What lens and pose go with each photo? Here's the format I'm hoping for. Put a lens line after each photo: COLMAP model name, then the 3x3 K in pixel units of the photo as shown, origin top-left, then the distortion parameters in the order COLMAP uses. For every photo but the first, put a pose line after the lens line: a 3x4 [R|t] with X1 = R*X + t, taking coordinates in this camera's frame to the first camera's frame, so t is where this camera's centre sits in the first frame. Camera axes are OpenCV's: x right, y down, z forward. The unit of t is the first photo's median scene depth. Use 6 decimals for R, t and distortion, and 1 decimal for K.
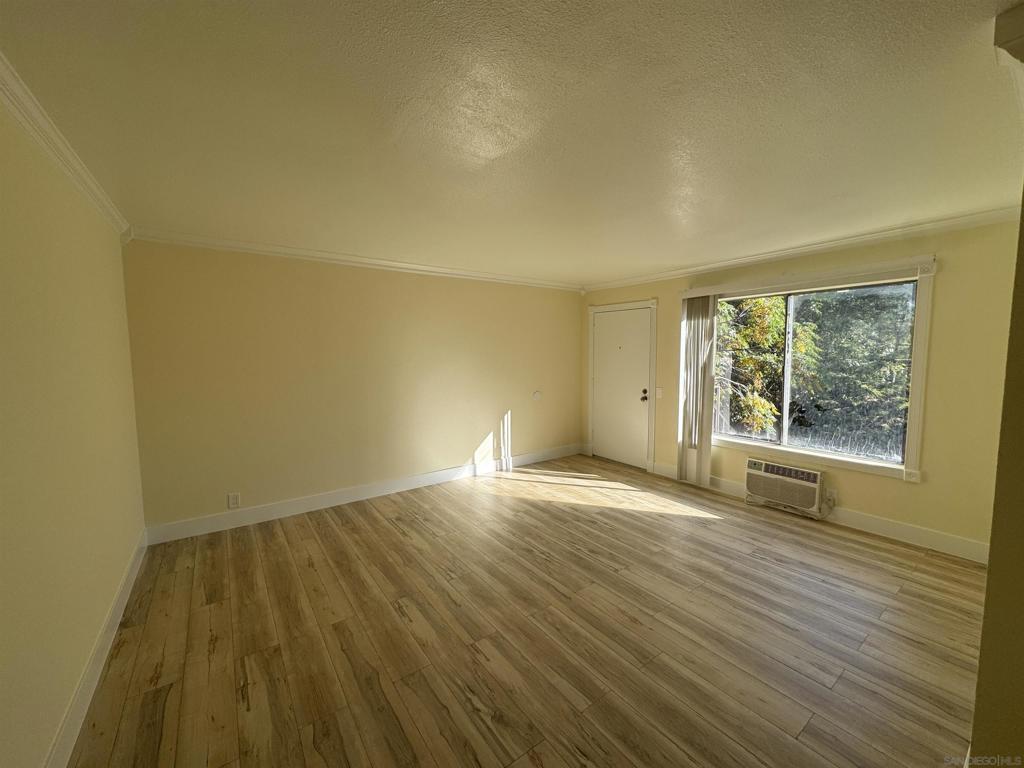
lens RADIAL K [[406.2, 0, 510.9], [0, 406.2, 382.8], [0, 0, 1]] dist [-0.001345, -0.000257]
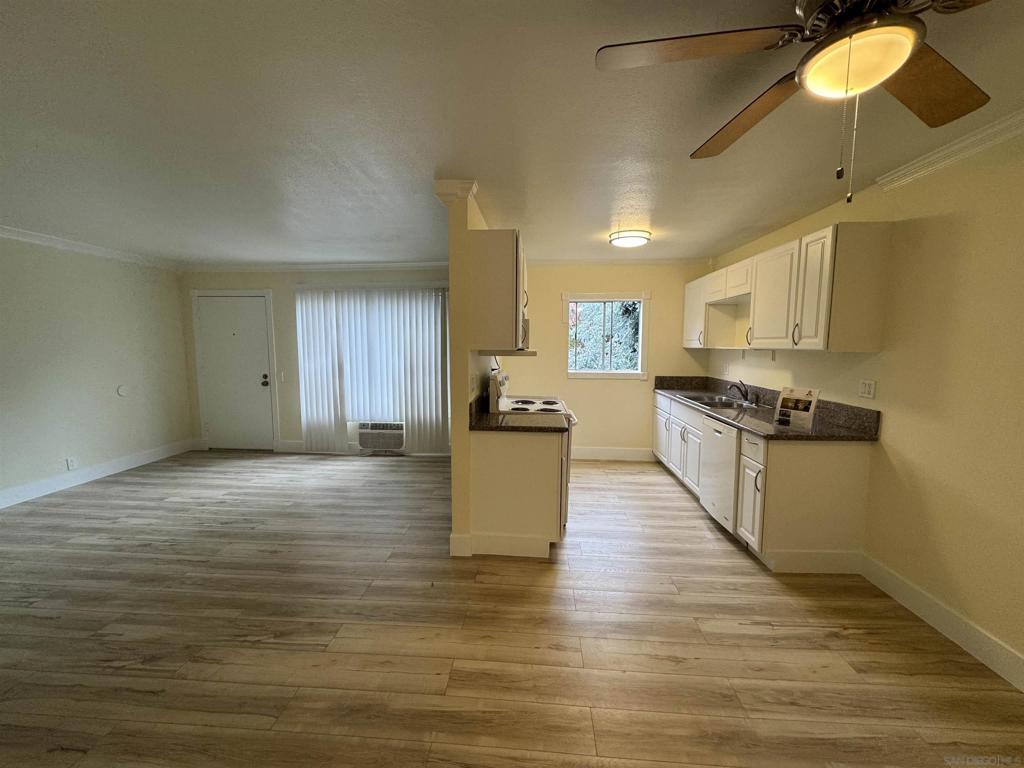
lens RADIAL K [[406.2, 0, 510.9], [0, 406.2, 382.8], [0, 0, 1]] dist [-0.001345, -0.000257]
pose [[0.642770, -0.069920, 0.762862, -0.112840], [0.054676, 0.997474, 0.045355, 0.045238], [-0.764105, 0.012558, 0.644969, -0.286494]]
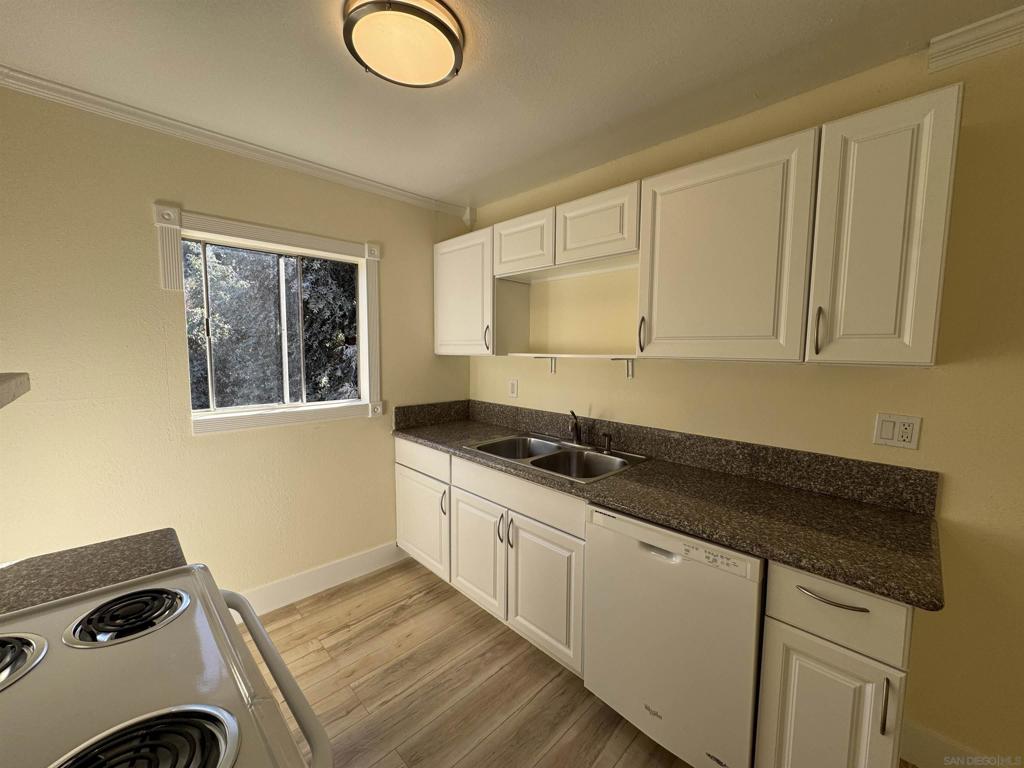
lens RADIAL K [[406.2, 0, 510.9], [0, 406.2, 382.8], [0, 0, 1]] dist [-0.001345, -0.000257]
pose [[-0.147590, -0.083020, 0.985558, 0.658073], [0.067752, 0.993281, 0.093817, 0.003450], [-0.986725, 0.080620, -0.140974, 0.227685]]
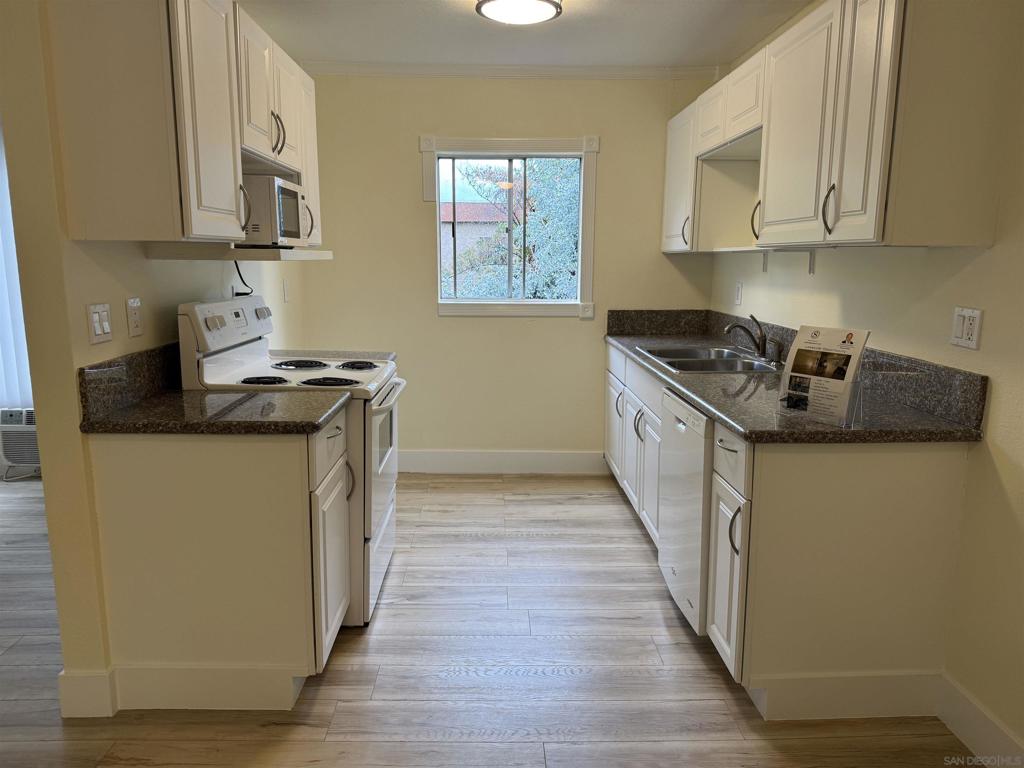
lens RADIAL K [[708.1, 0, 506.0], [0, 708.1, 384.8], [0, 0, 1]] dist [0.143812, -0.231786]
pose [[0.571891, -0.138072, 0.808626, 0.210498], [0.056809, 0.990033, 0.128869, 0.078369], [-0.818360, -0.027761, 0.574035, -0.349359]]
